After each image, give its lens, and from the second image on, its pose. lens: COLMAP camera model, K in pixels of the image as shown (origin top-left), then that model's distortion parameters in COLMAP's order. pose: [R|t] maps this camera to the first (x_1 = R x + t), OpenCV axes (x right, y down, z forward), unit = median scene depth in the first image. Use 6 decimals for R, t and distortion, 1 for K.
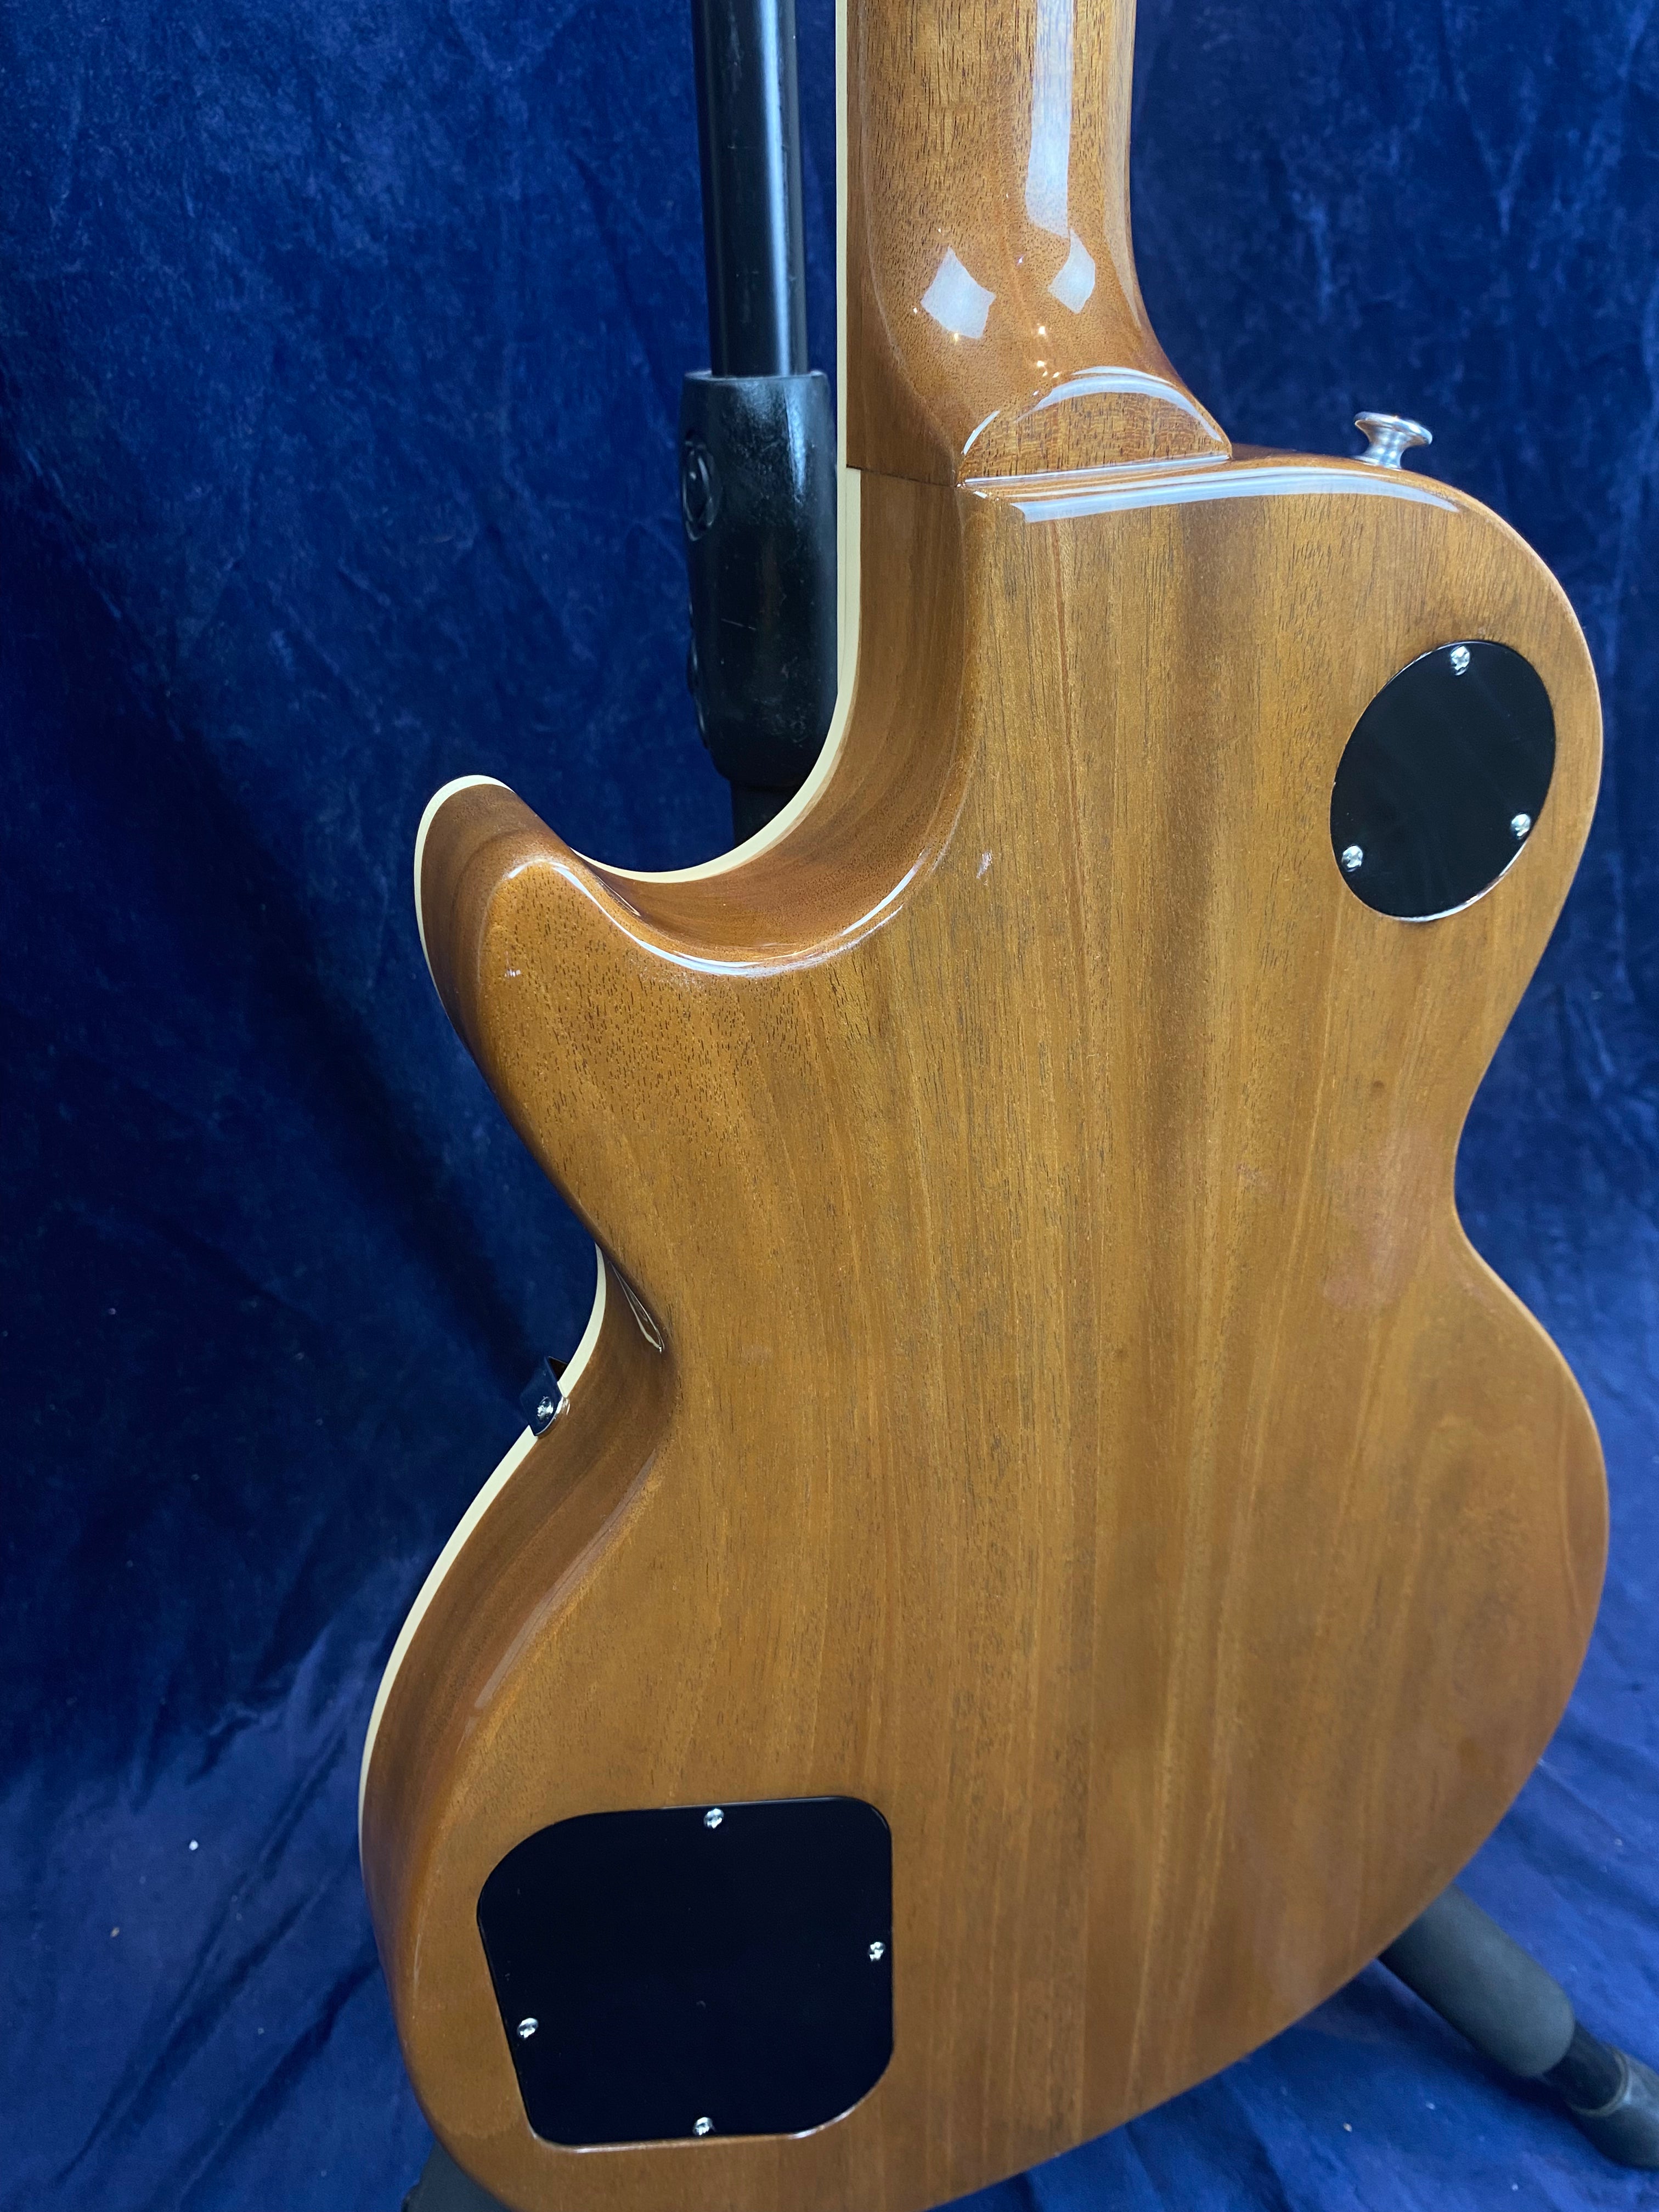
lens RADIAL K [[1708.7, 0, 842.9], [0, 1708.7, 1092.4], [0, 0, 1]] dist [0.012738, -0.023563]
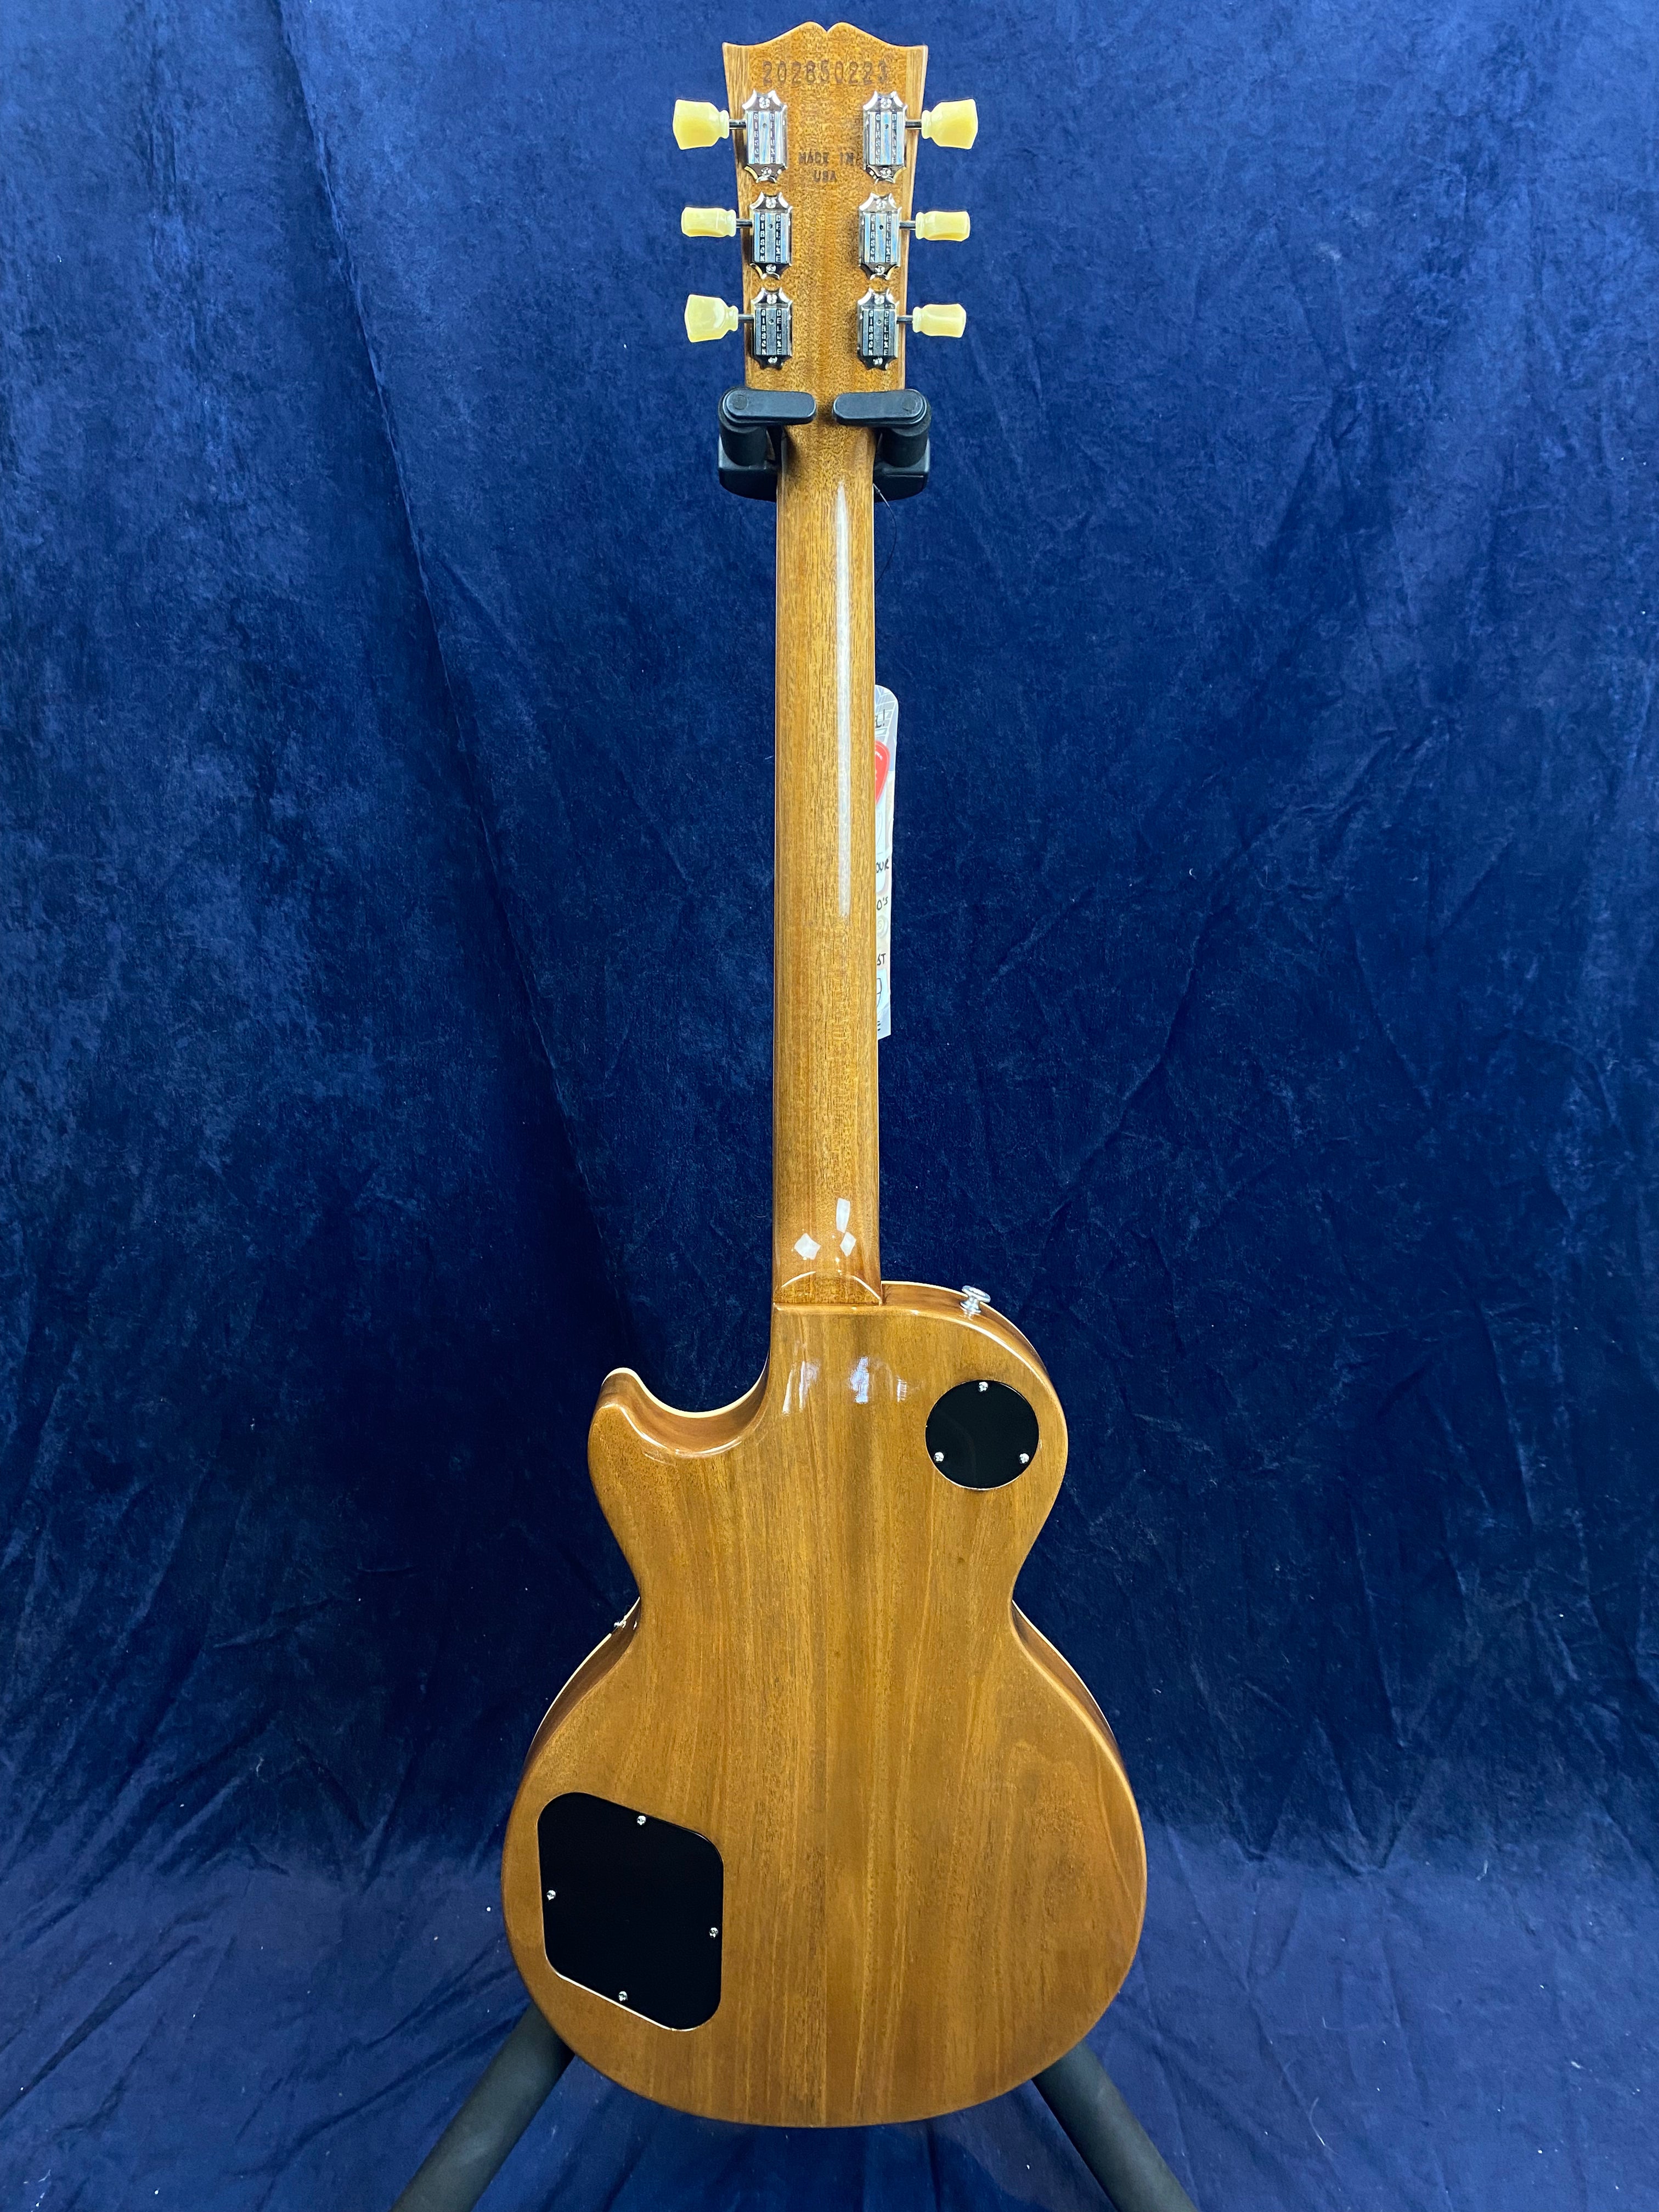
lens RADIAL K [[1708.7, 0, 826.3], [0, 1708.7, 1097.3], [0, 0, 1]] dist [0.012738, -0.023563]
pose [[0.922189, 0.113463, -0.369720, 0.617072], [-0.210388, 0.949342, -0.233425, -0.012857], [0.324506, 0.293046, 0.899344, -0.884253]]
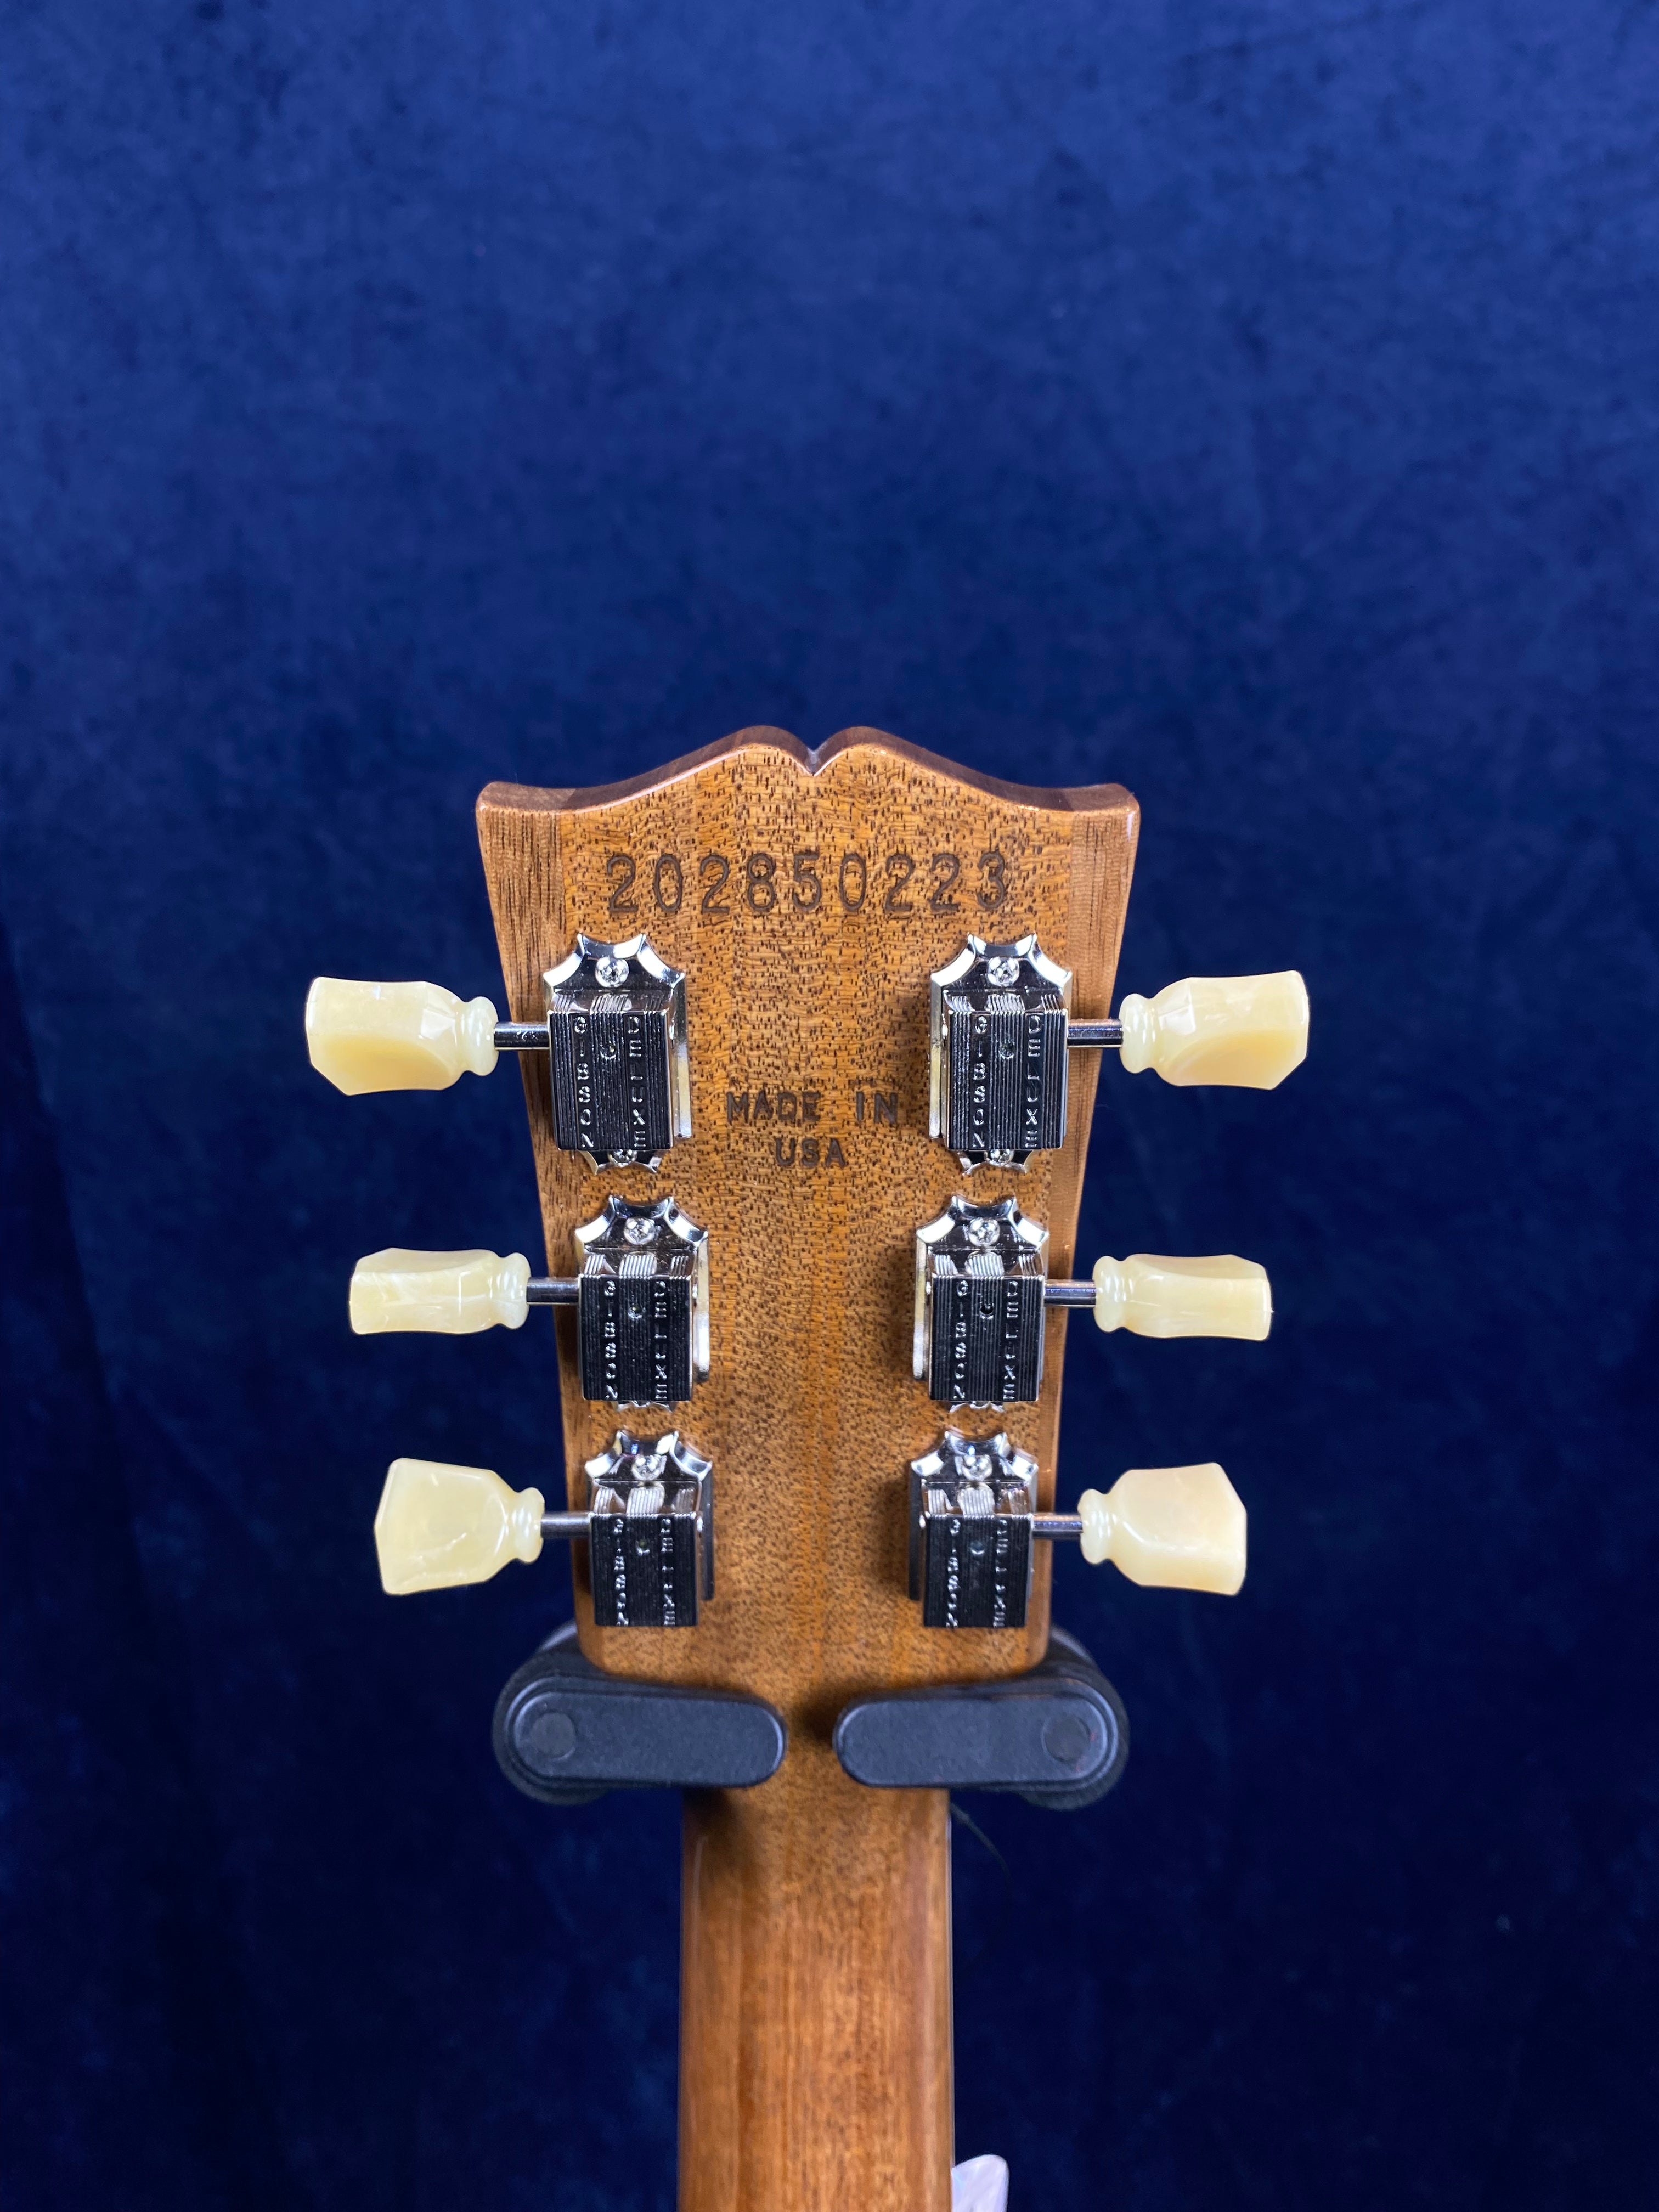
lens RADIAL K [[1708.7, 0, 815.9], [0, 1708.7, 1068.0], [0, 0, 1]] dist [0.012738, -0.023563]
pose [[0.915467, 0.039115, -0.400487, 0.232021], [-0.217073, 0.886032, -0.409667, -0.809730], [0.338820, 0.461972, 0.819624, -0.283606]]
